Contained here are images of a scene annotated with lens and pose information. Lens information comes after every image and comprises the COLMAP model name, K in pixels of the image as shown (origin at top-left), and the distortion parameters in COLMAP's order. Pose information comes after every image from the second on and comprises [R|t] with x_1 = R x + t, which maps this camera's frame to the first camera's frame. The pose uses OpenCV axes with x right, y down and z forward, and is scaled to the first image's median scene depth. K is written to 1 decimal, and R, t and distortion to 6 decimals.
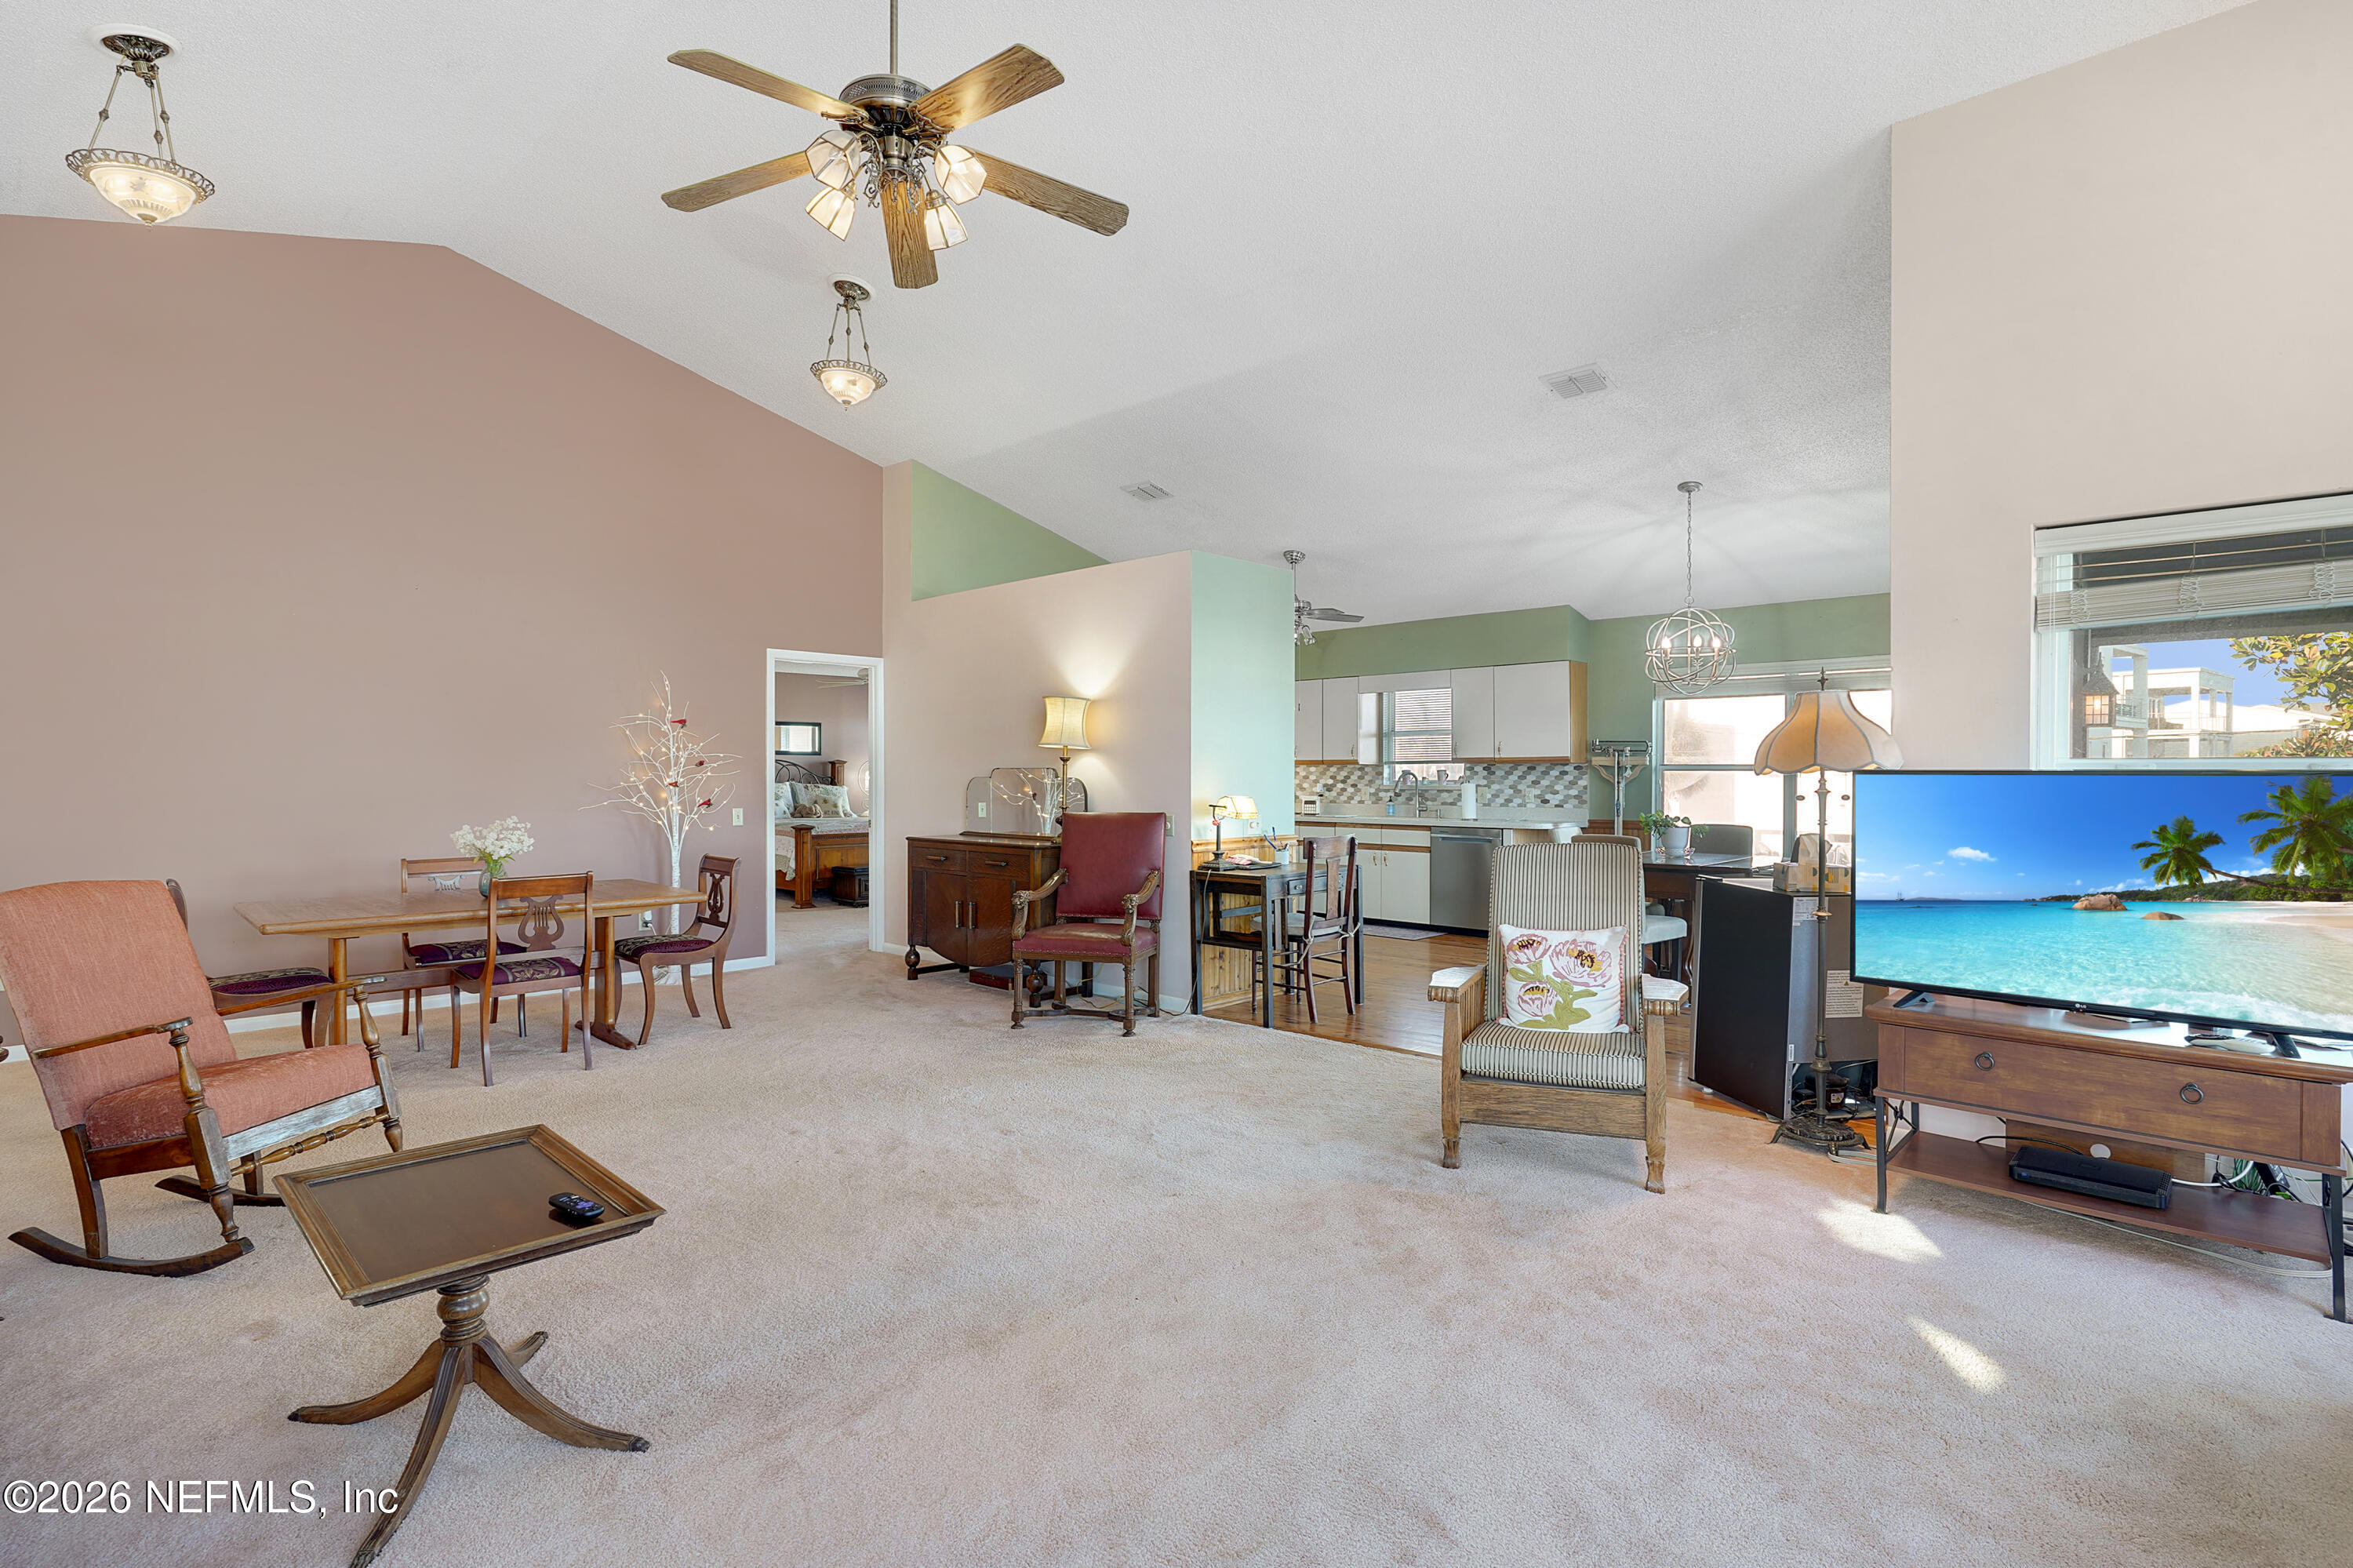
lens RADIAL K [[1135.7, 0, 1176.5], [0, 1135.7, 784.0], [0, 0, 1]] dist [-0.003982, 0.001880]
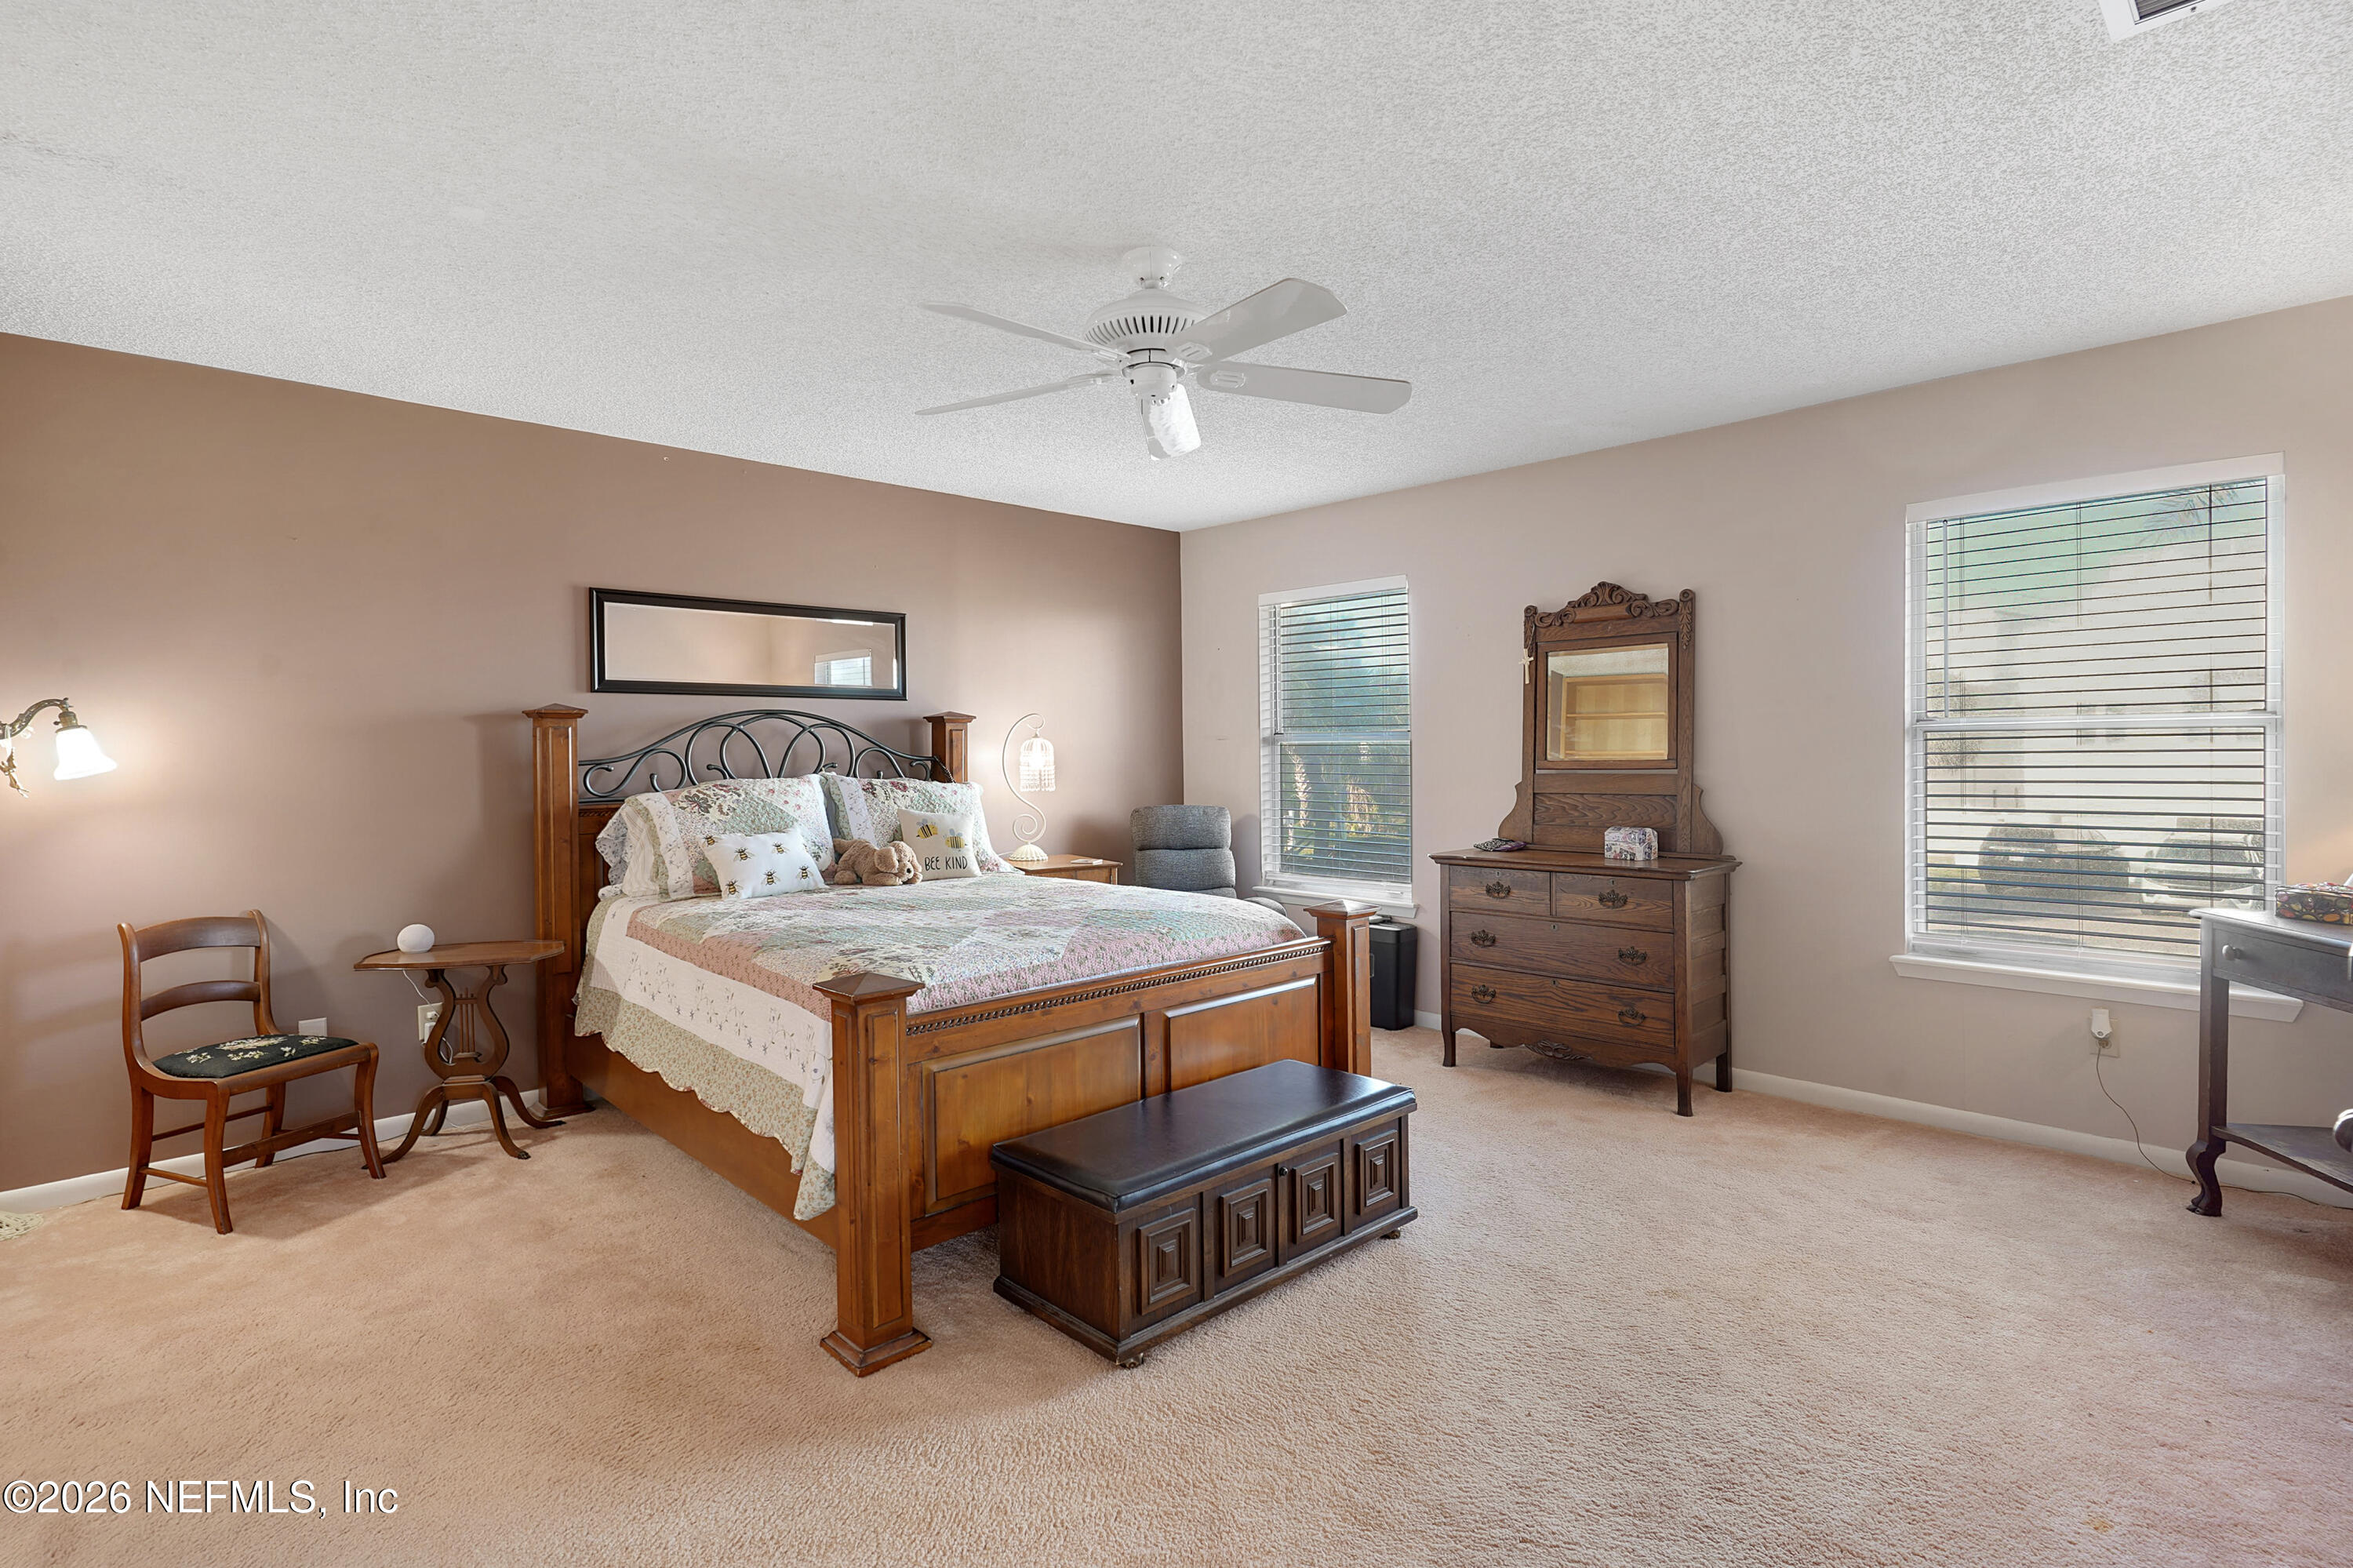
lens RADIAL K [[1142.2, 0, 1178.7], [0, 1142.2, 769.5], [0, 0, 1]] dist [0.004804, 0.001966]
pose [[0.999195, -0.007829, -0.039356, -0.430252], [0.008163, 0.999932, 0.008331, -0.010001], [0.039288, -0.008646, 0.999191, 1.292545]]
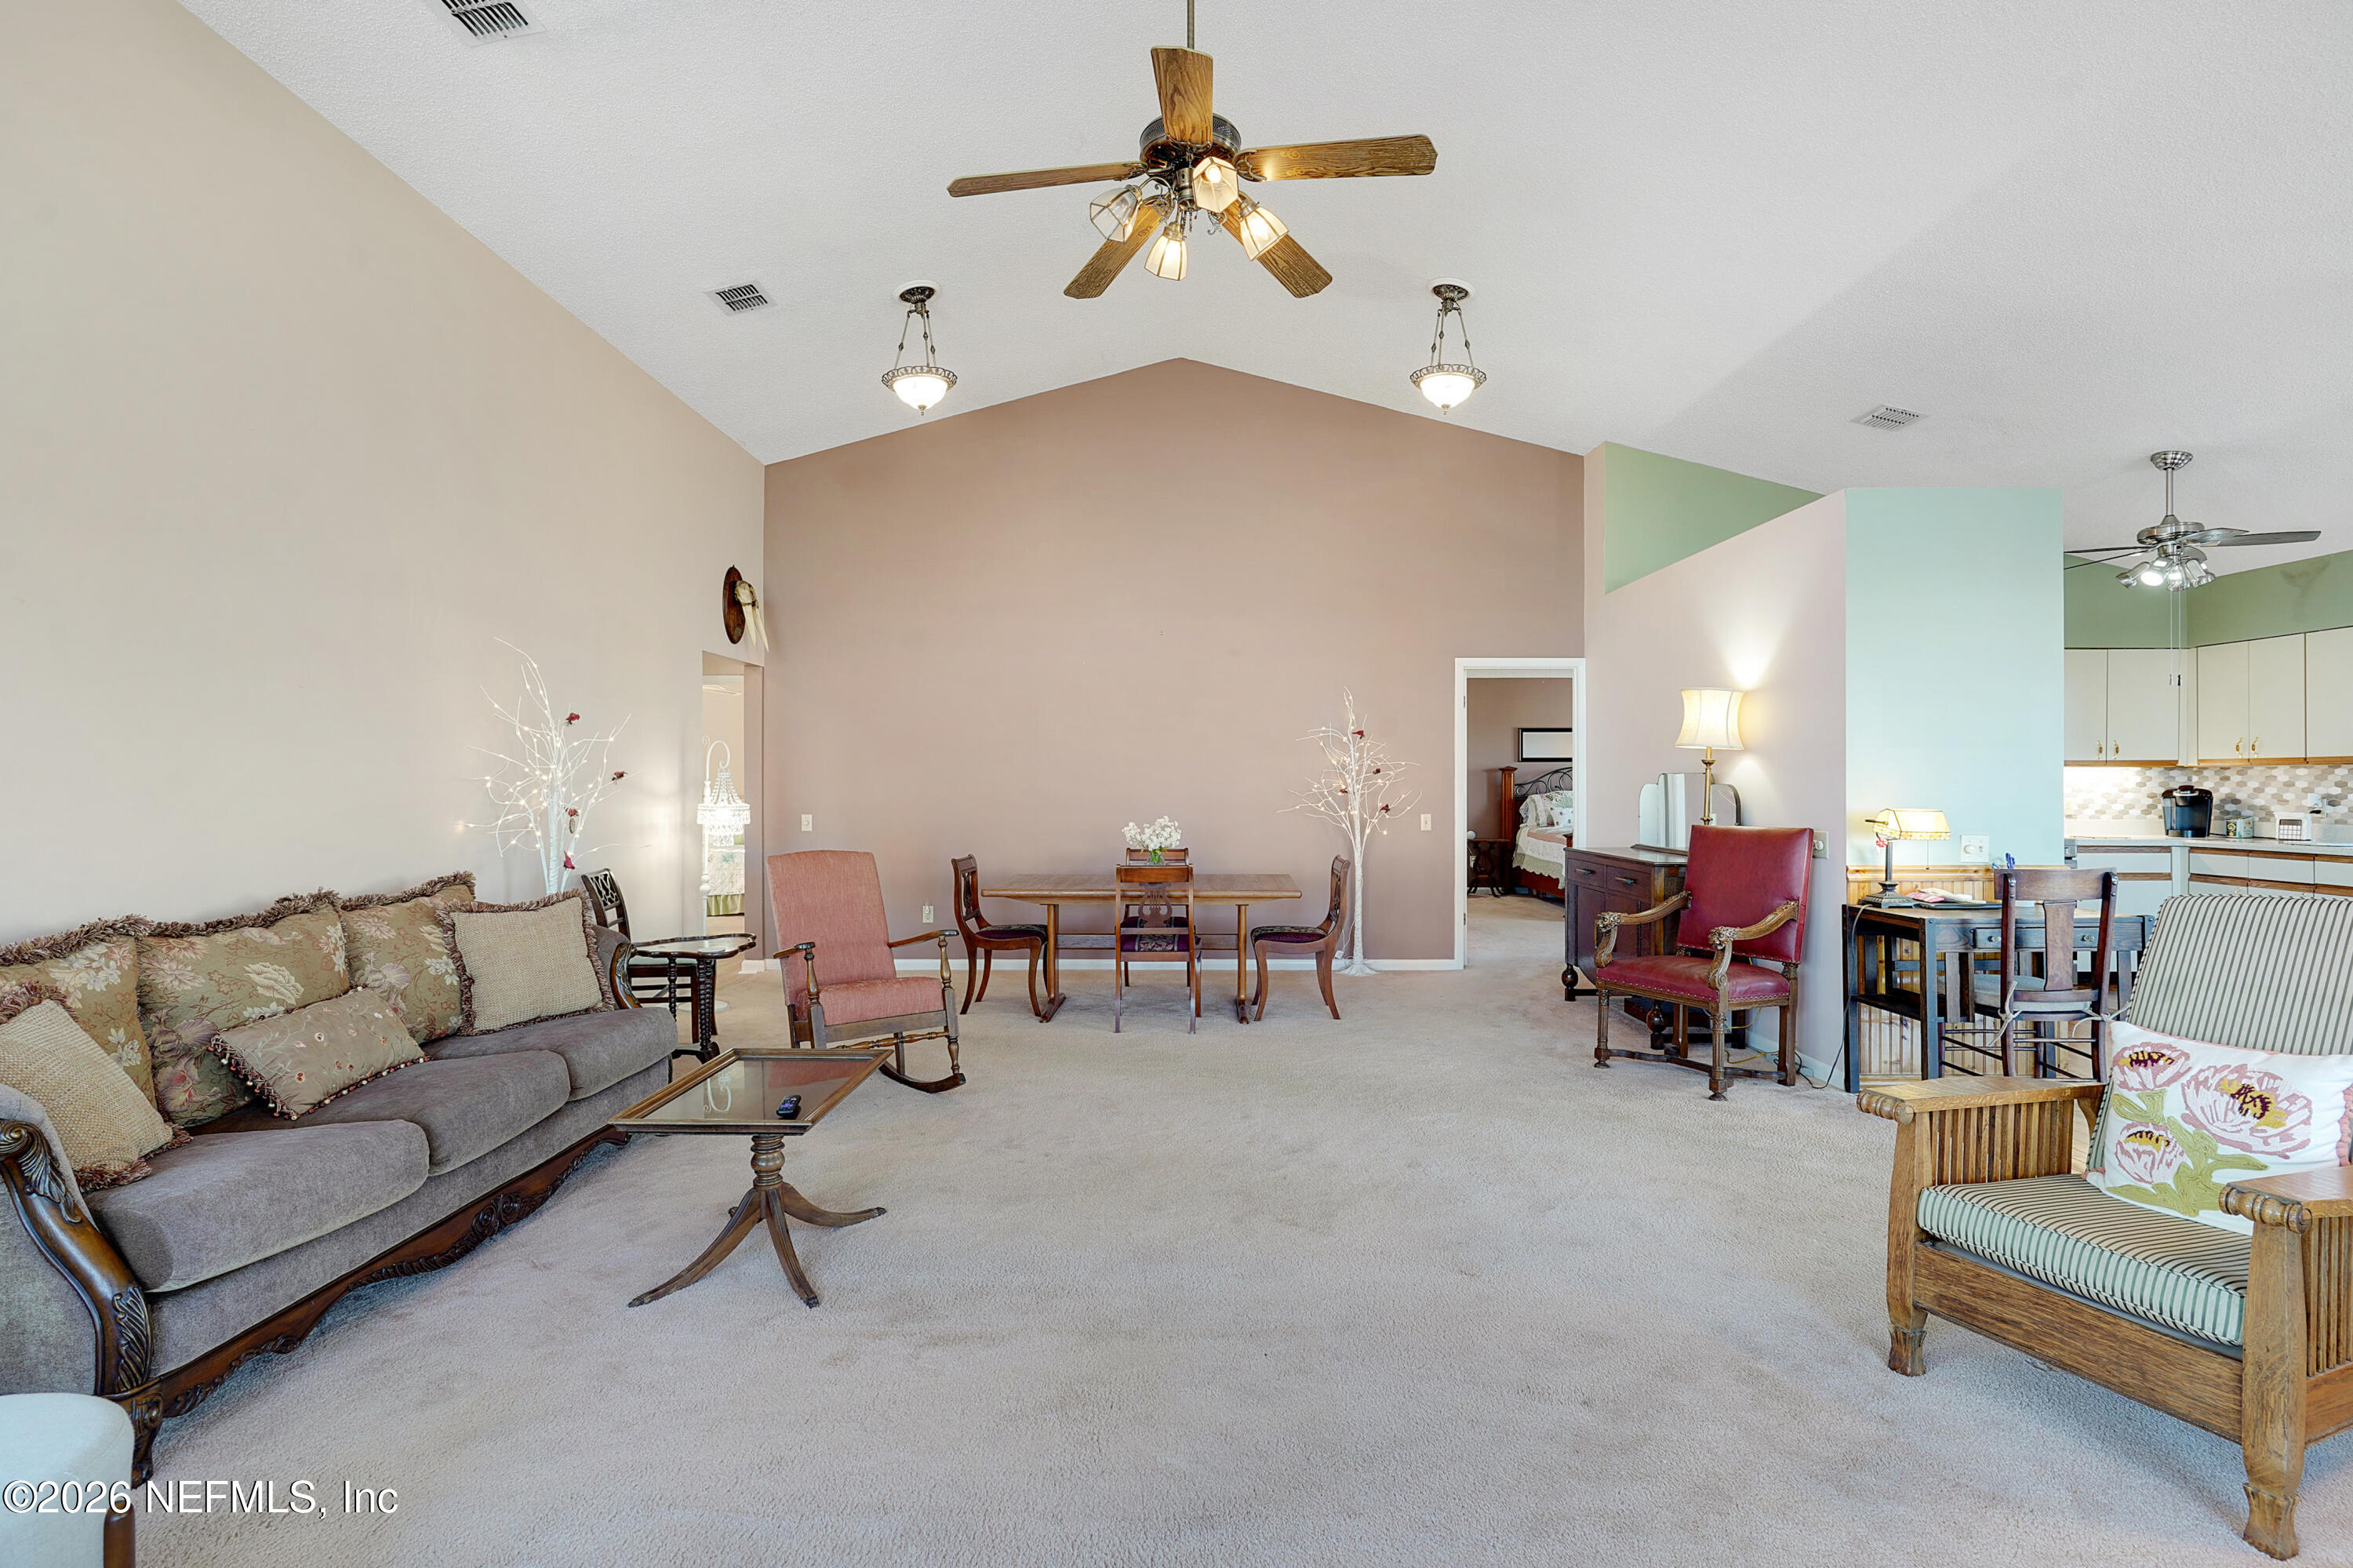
lens RADIAL K [[1135.7, 0, 1176.5], [0, 1135.7, 784.0], [0, 0, 1]] dist [-0.003982, 0.001880]
pose [[0.691023, -0.001121, -0.722832, 0.231475], [-0.003995, 0.999978, -0.005370, 0.000415], [0.722822, 0.006598, 0.691003, 0.127555]]
